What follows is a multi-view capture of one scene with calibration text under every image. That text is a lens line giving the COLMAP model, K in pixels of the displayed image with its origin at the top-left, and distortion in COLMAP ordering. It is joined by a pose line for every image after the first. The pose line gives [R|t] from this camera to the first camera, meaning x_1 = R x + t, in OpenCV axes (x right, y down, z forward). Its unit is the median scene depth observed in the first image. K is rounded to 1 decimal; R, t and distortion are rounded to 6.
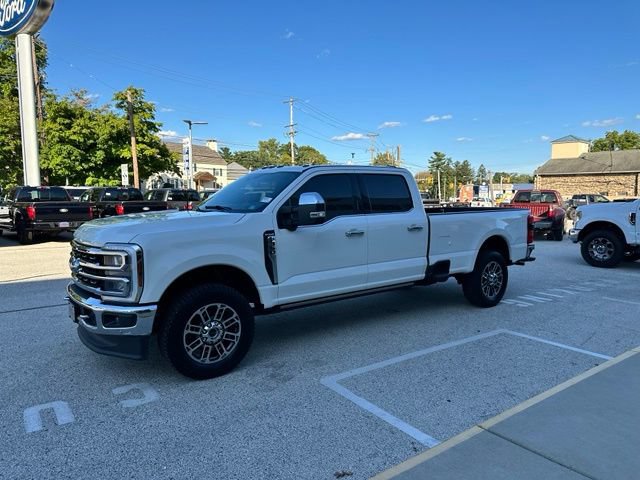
lens RADIAL K [[445.4, 0, 320.0], [0, 445.4, 240.0], [0, 0, 1]] dist [0.091295, -0.139203]
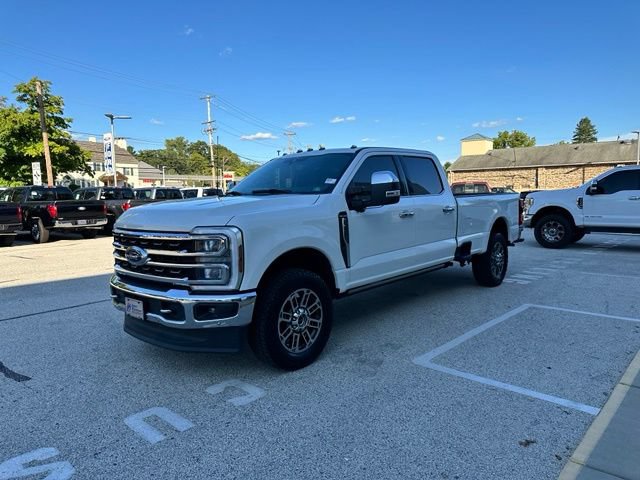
lens RADIAL K [[447.1, 0, 314.6], [0, 447.1, 236.0], [0, 0, 1]] dist [0.090203, -0.141794]
pose [[0.983225, -0.036423, 0.178722, -0.244984], [0.037794, 0.999276, -0.004270, 0.023275], [-0.178437, 0.010953, 0.983890, 0.043673]]
